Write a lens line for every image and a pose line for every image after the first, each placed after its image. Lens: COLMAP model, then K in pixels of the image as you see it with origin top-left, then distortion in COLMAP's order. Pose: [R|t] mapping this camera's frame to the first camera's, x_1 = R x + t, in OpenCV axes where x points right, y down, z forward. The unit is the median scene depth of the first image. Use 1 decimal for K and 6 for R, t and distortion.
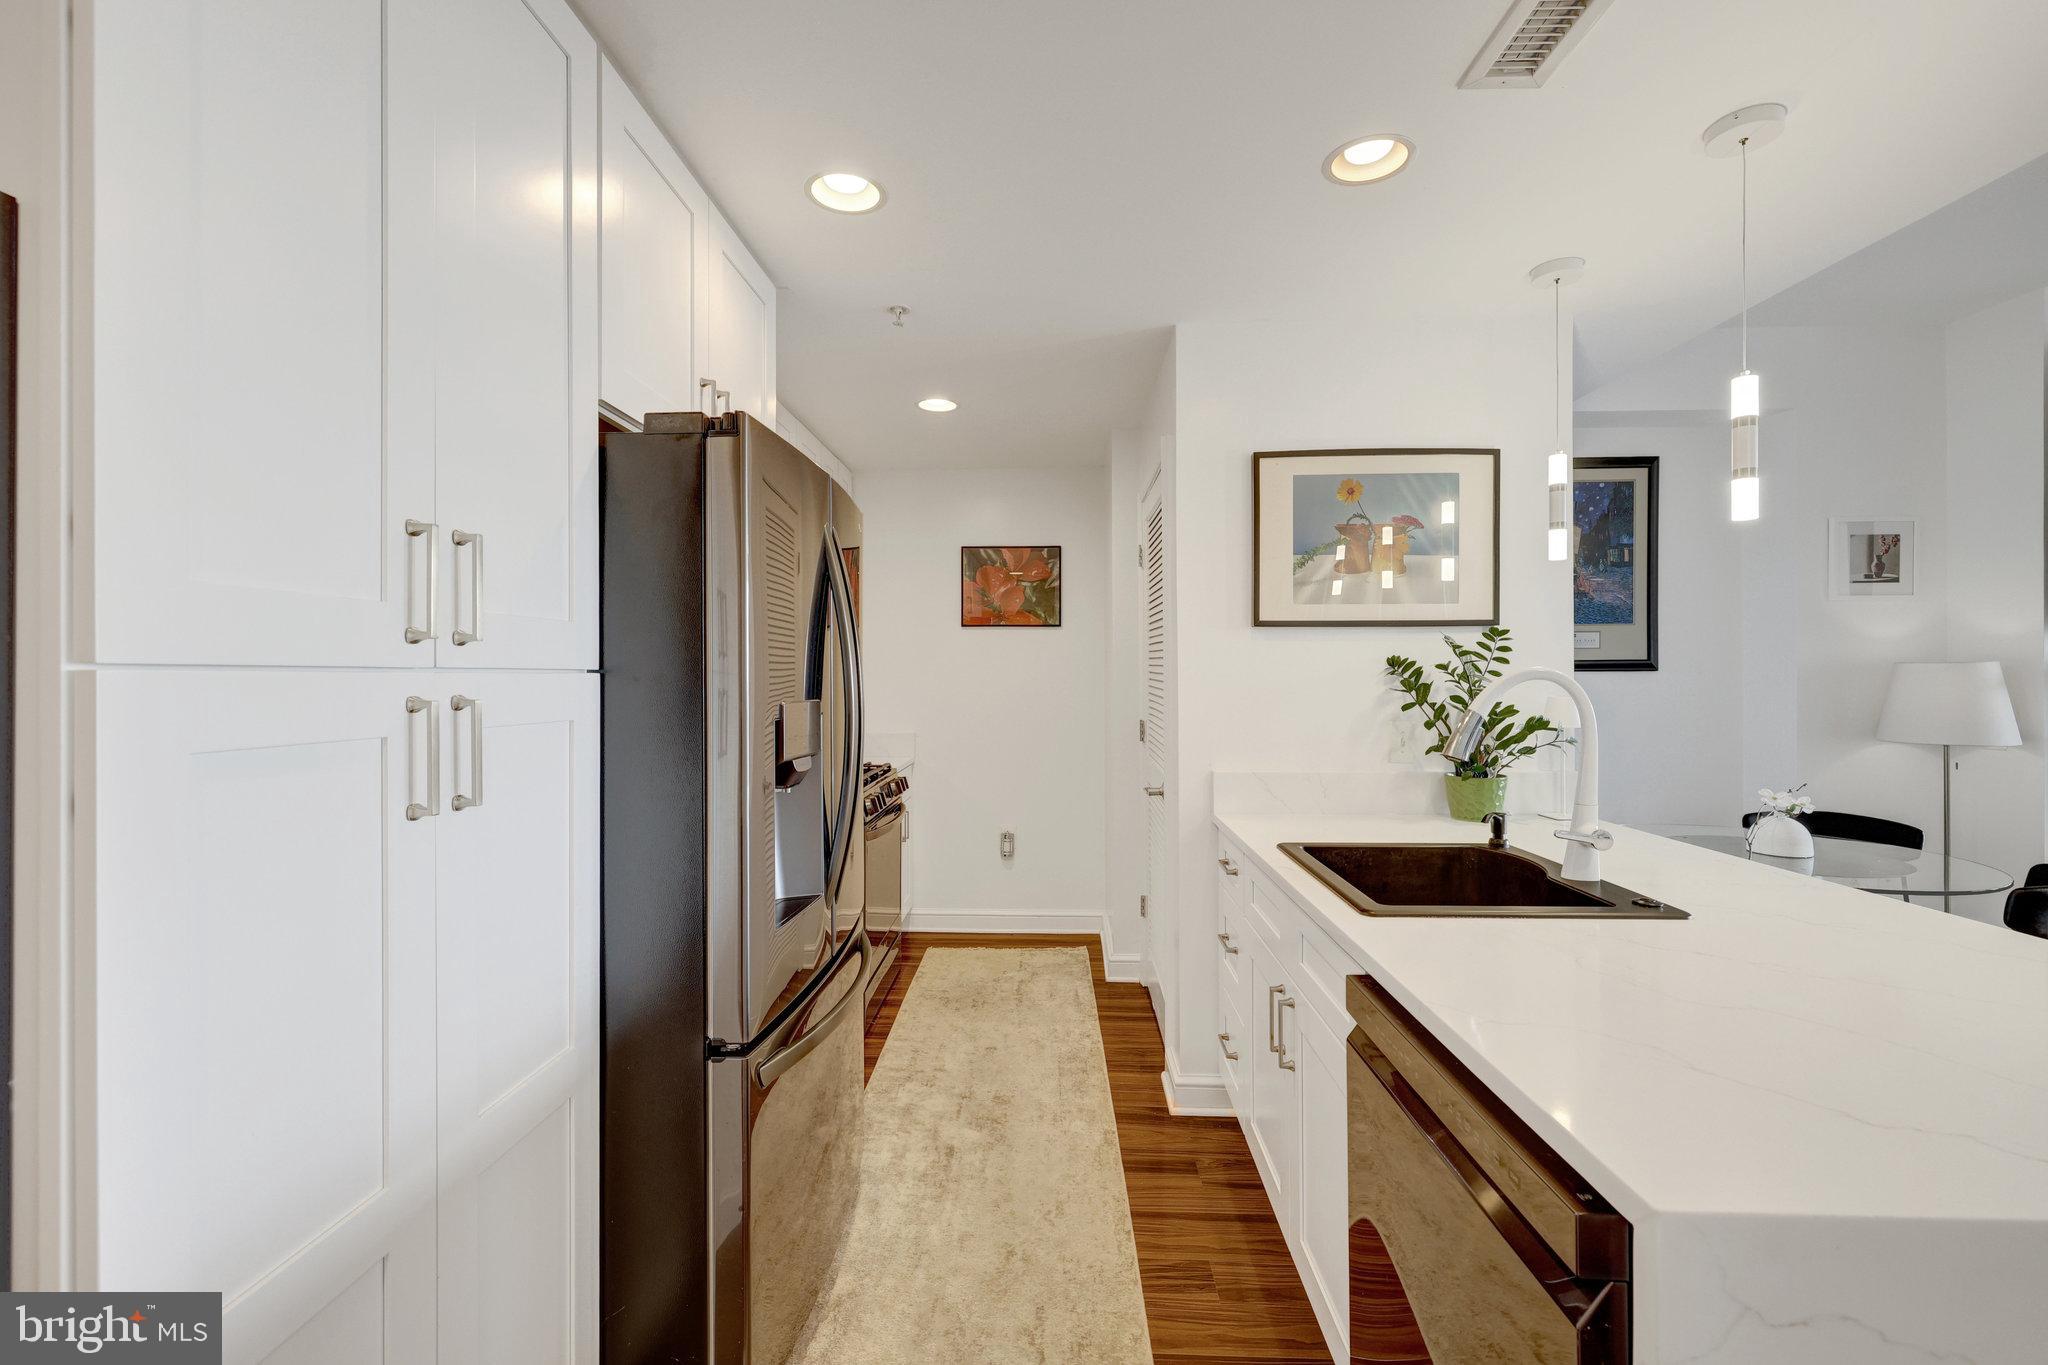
lens RADIAL K [[878.5, 0, 1013.6], [0, 878.5, 674.8], [0, 0, 1]] dist [-0.003302, -0.000023]
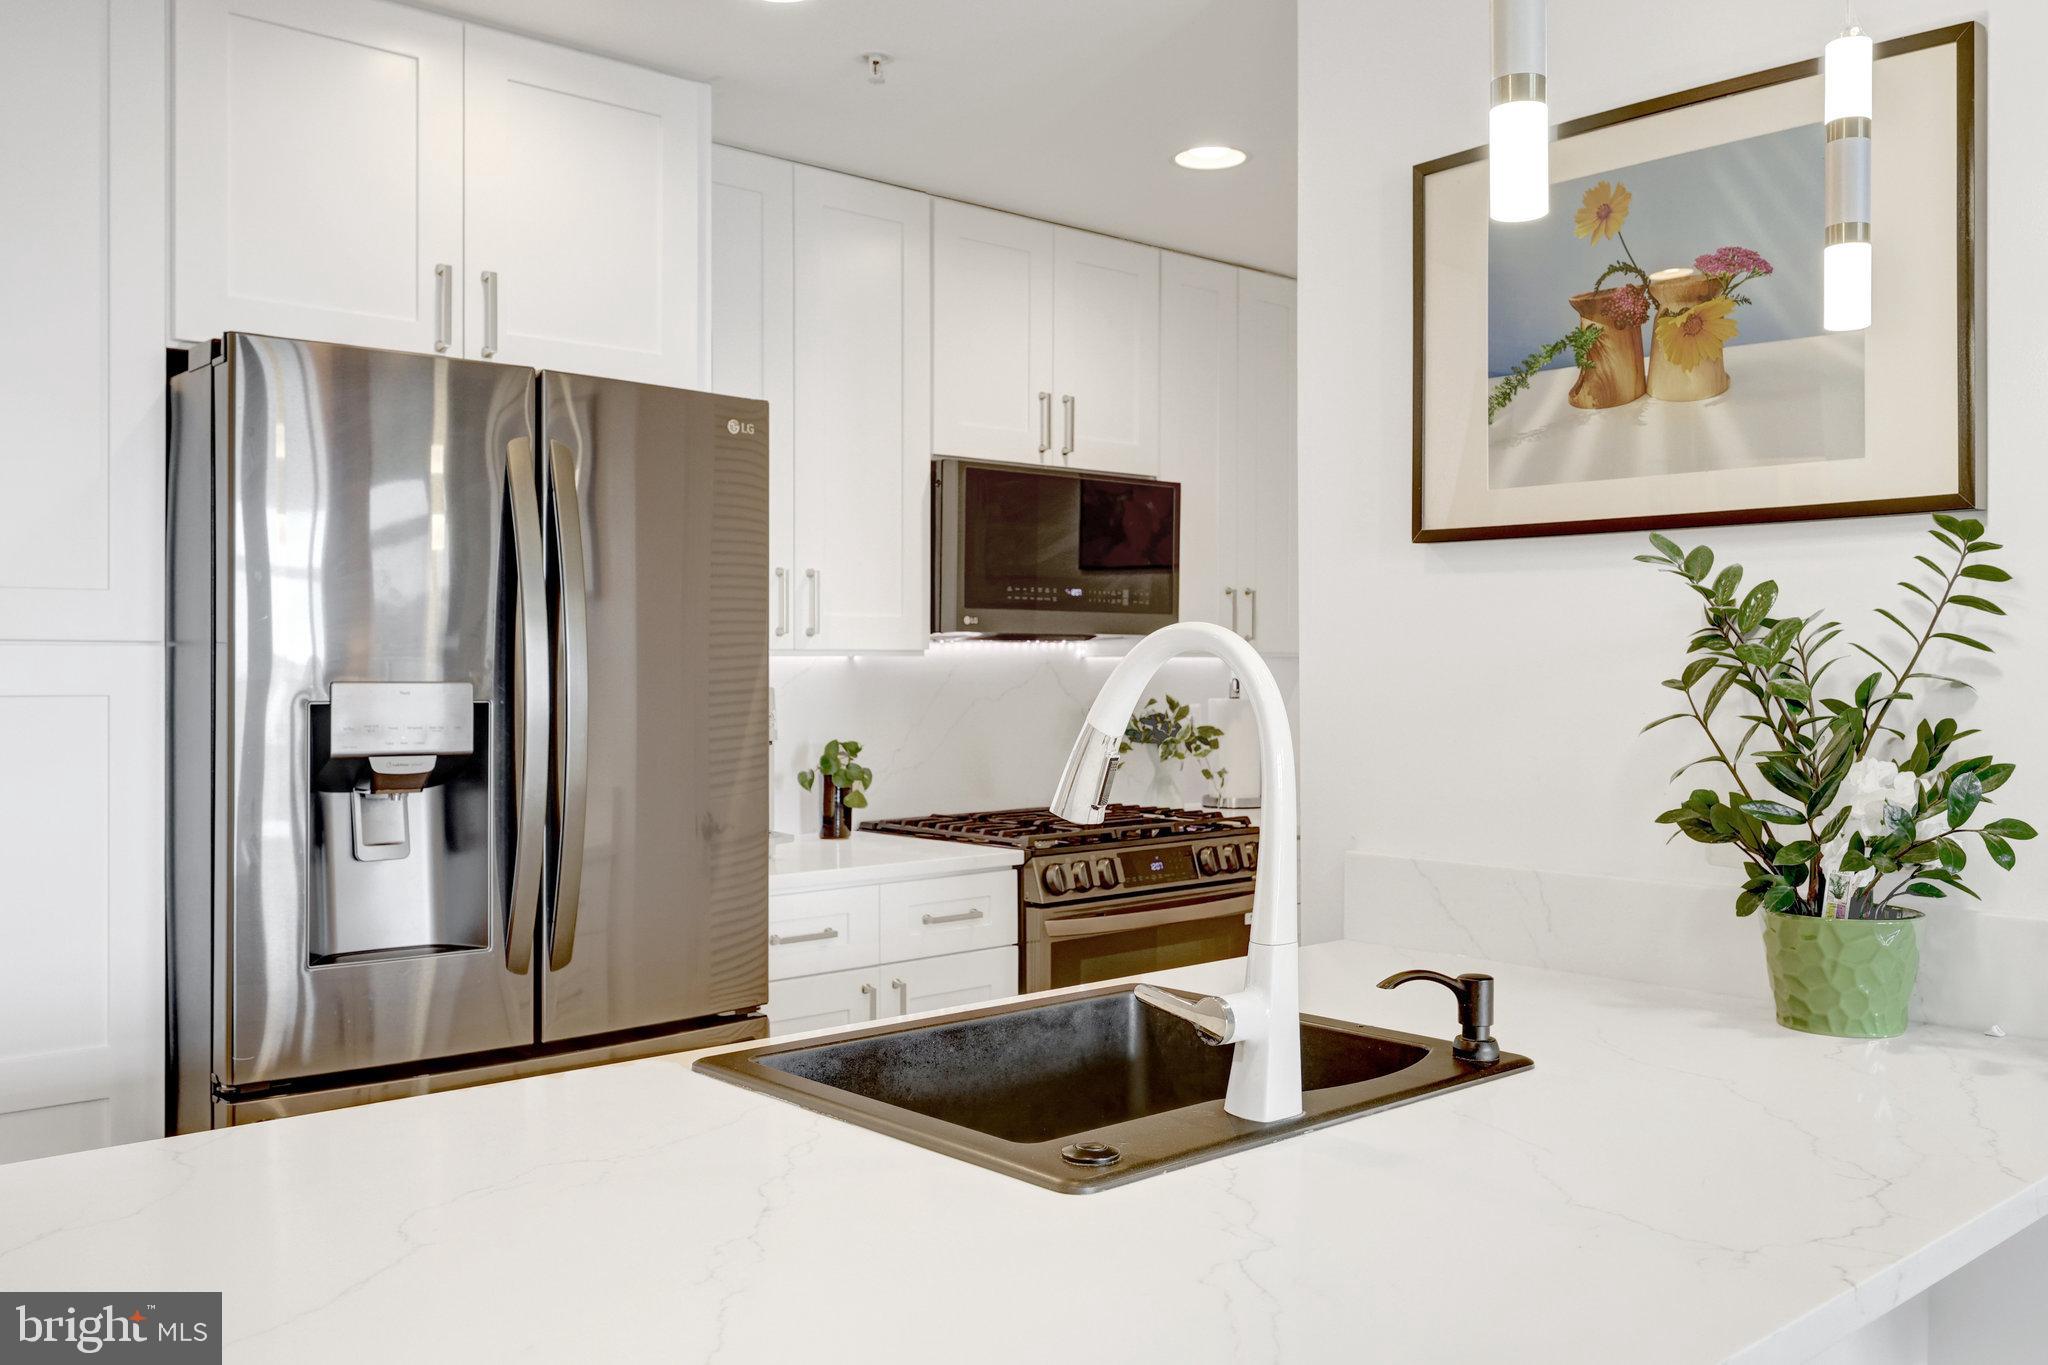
lens RADIAL K [[1720.9, 0, 1019.6], [0, 1720.9, 668.6], [0, 0, 1]] dist [0.002883, 0.004548]
pose [[0.702348, 0.003515, -0.711825, 0.724631], [-0.001531, 0.999993, 0.003427, 0.007525], [0.711832, -0.001317, 0.702348, 0.201262]]
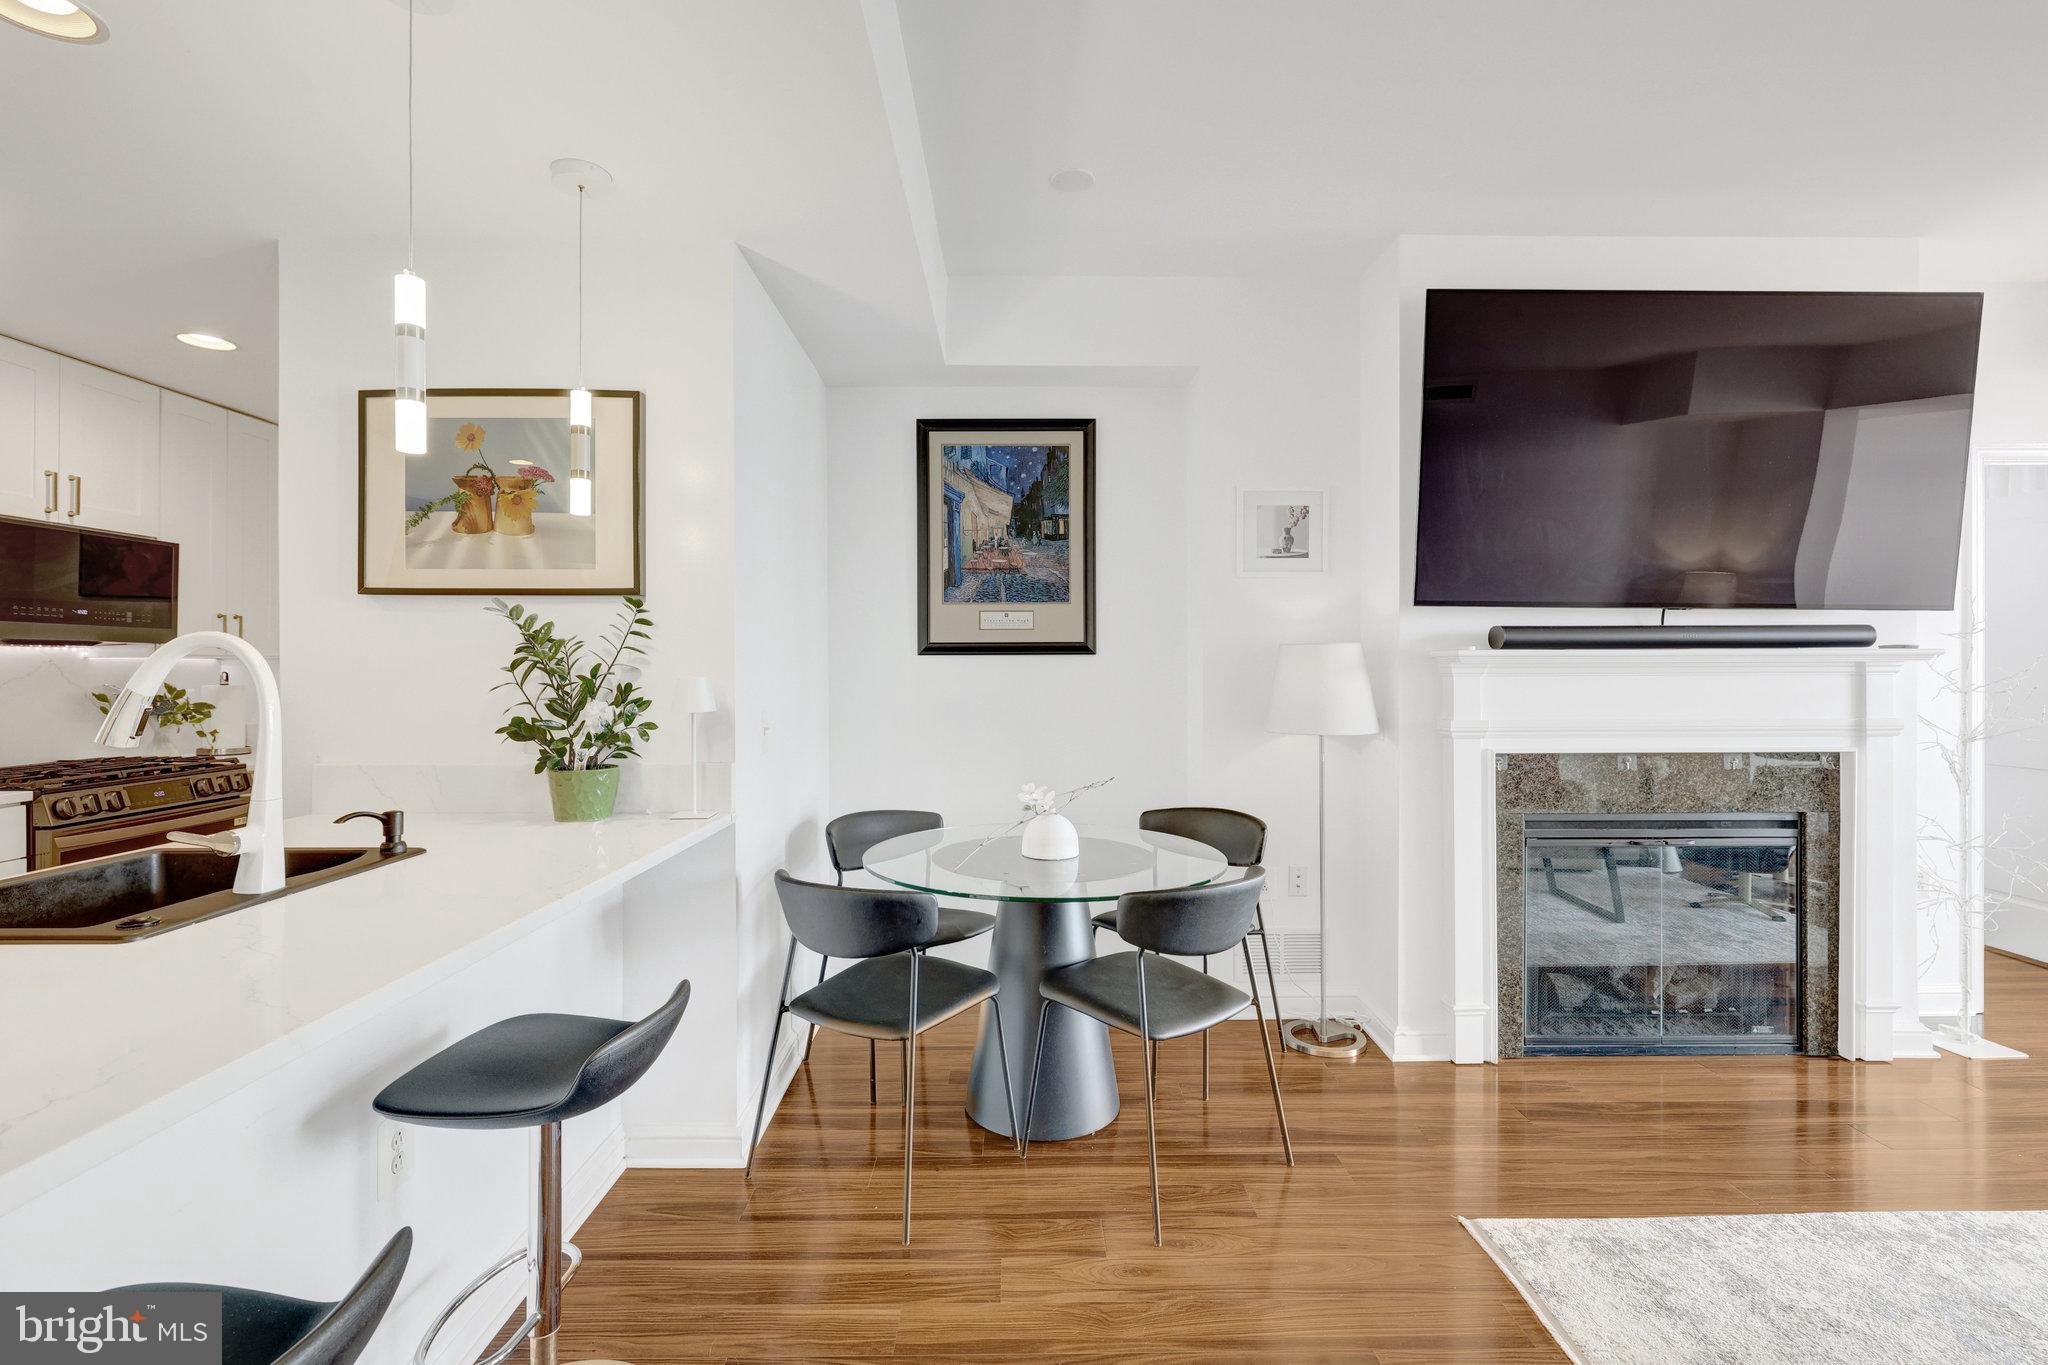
lens RADIAL K [[919.0, 0, 1024.2], [0, 919.0, 668.0], [0, 0, 1]] dist [-0.001981, 0.001559]
pose [[0.998530, 0.002406, 0.054147, 0.817792], [-0.002333, 0.999996, -0.001416, 0.015447], [-0.054150, 0.001288, 0.998532, 0.066064]]
